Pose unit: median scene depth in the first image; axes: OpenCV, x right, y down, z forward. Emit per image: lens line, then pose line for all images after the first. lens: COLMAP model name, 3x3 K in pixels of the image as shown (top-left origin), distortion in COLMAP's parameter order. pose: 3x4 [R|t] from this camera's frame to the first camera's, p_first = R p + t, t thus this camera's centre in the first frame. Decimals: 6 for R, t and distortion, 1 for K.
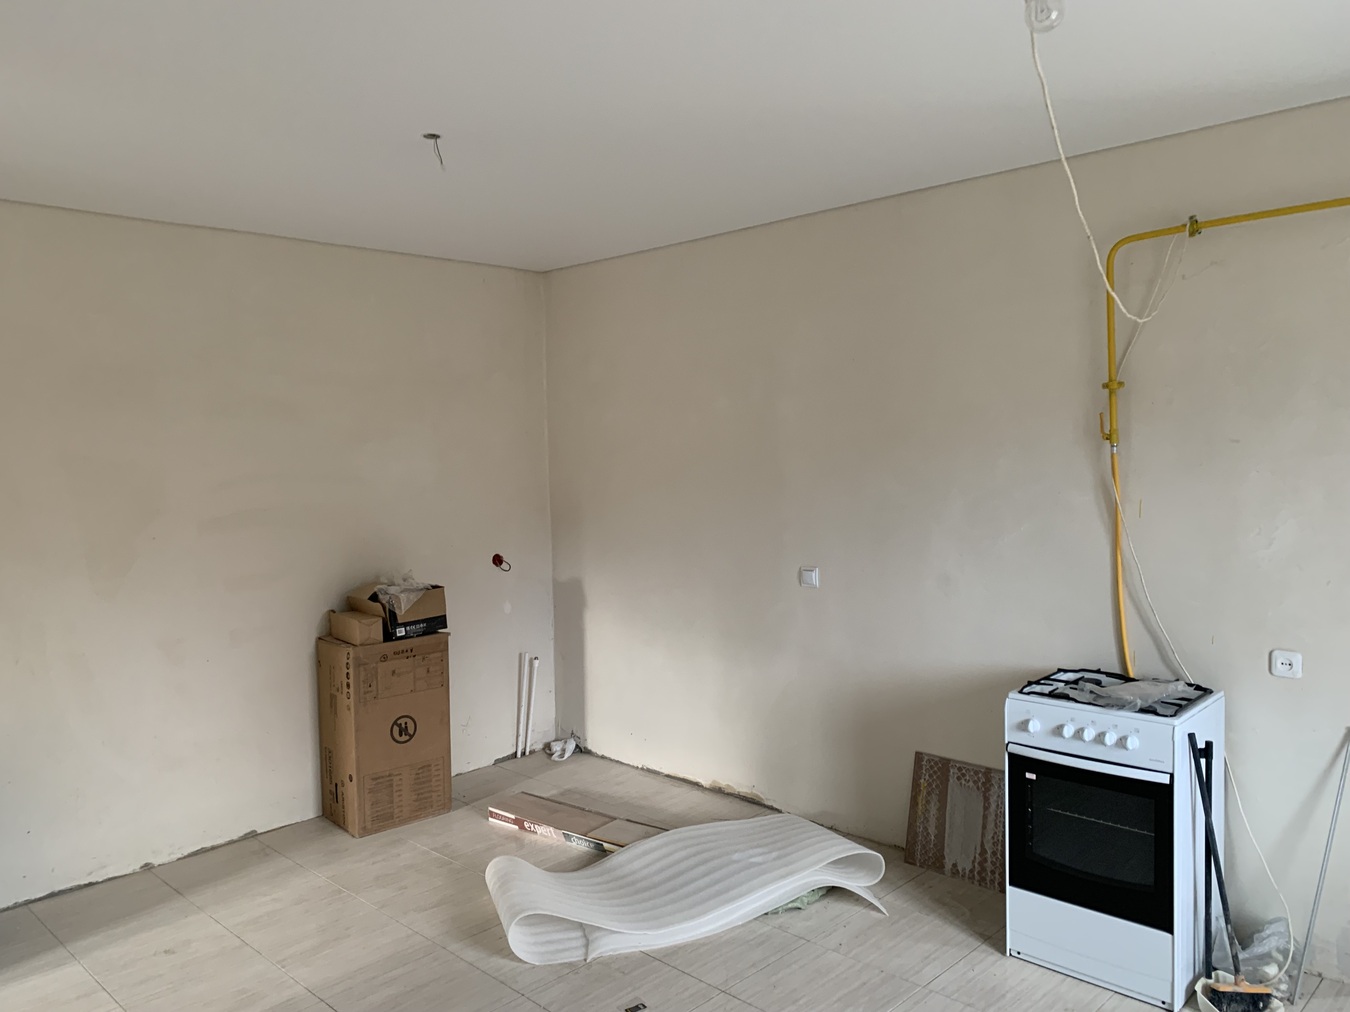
lens RADIAL K [[1031.1, 0, 663.8], [0, 1031.1, 499.1], [0, 0, 1]] dist [0.012203, -0.010232]
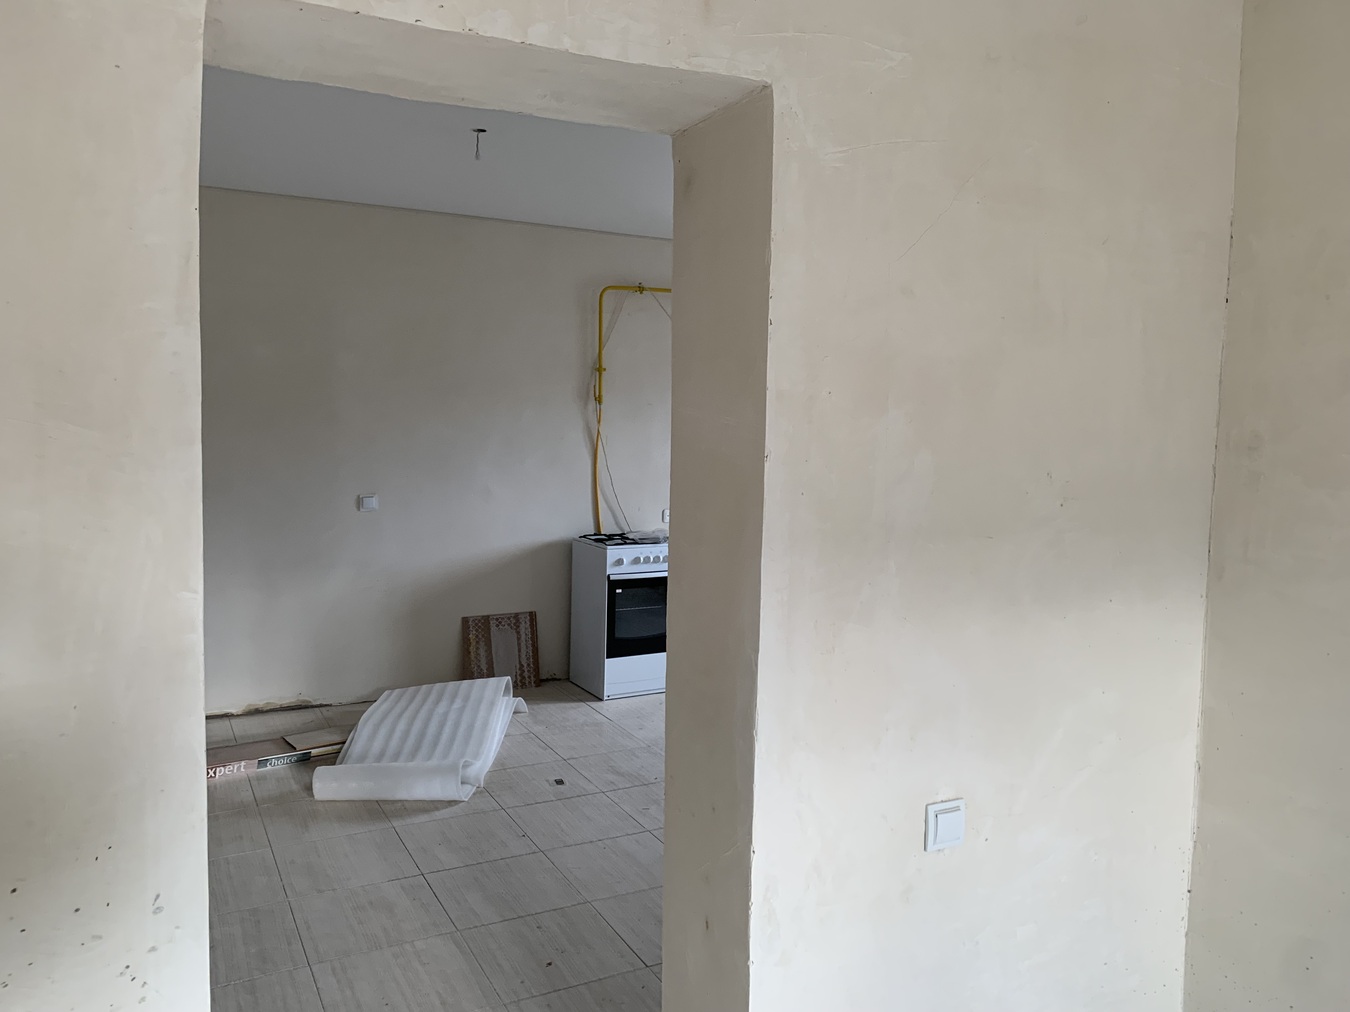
lens RADIAL K [[1028.1, 0, 658.5], [0, 1028.1, 500.8], [0, 0, 1]] dist [0.058958, -0.100032]
pose [[0.306425, -0.057226, 0.950173, -1.067516], [0.027729, 0.998304, 0.051183, 0.022396], [-0.951491, 0.010664, 0.307493, 0.331054]]
